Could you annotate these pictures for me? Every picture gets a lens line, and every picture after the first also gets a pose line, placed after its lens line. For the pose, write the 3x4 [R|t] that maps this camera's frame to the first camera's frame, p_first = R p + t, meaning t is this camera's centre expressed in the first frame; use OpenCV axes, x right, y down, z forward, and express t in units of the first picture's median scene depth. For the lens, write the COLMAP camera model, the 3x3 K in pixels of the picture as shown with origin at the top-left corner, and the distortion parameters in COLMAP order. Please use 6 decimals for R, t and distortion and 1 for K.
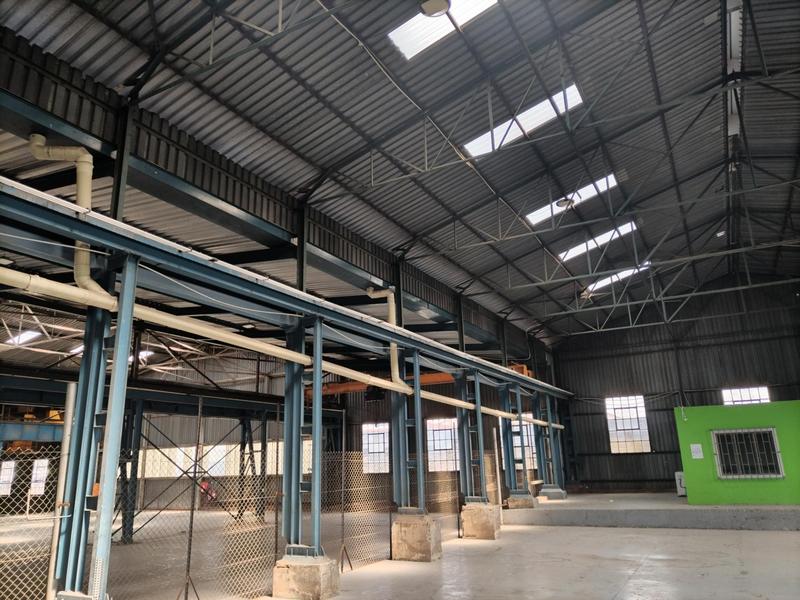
lens RADIAL K [[591.8, 0, 398.9], [0, 591.8, 300.1], [0, 0, 1]] dist [0.013224, -0.003376]
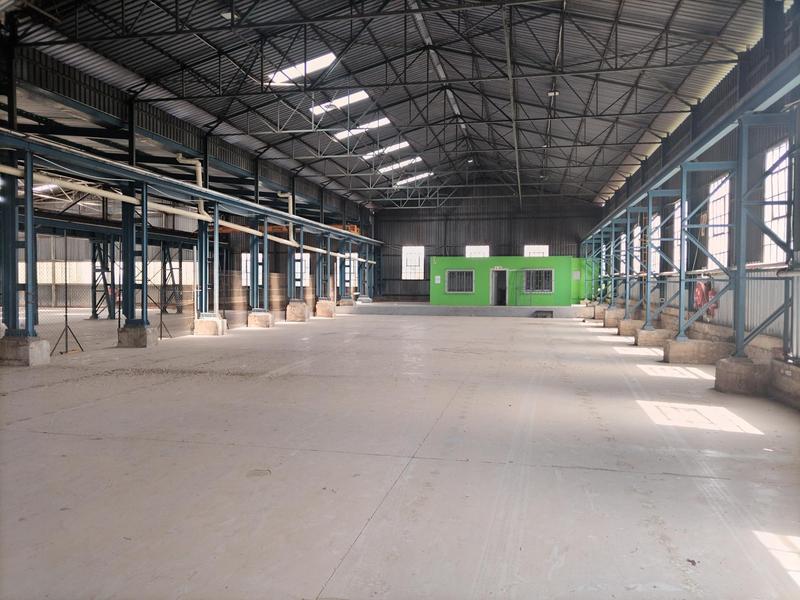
lens RADIAL K [[591.8, 0, 403.1], [0, 591.8, 302.1], [0, 0, 1]] dist [0.013224, -0.003376]
pose [[0.957978, 0.027533, 0.285516, -0.129557], [-0.109653, 0.954933, 0.275825, -0.161306], [-0.265054, -0.295542, 0.917824, -0.630454]]
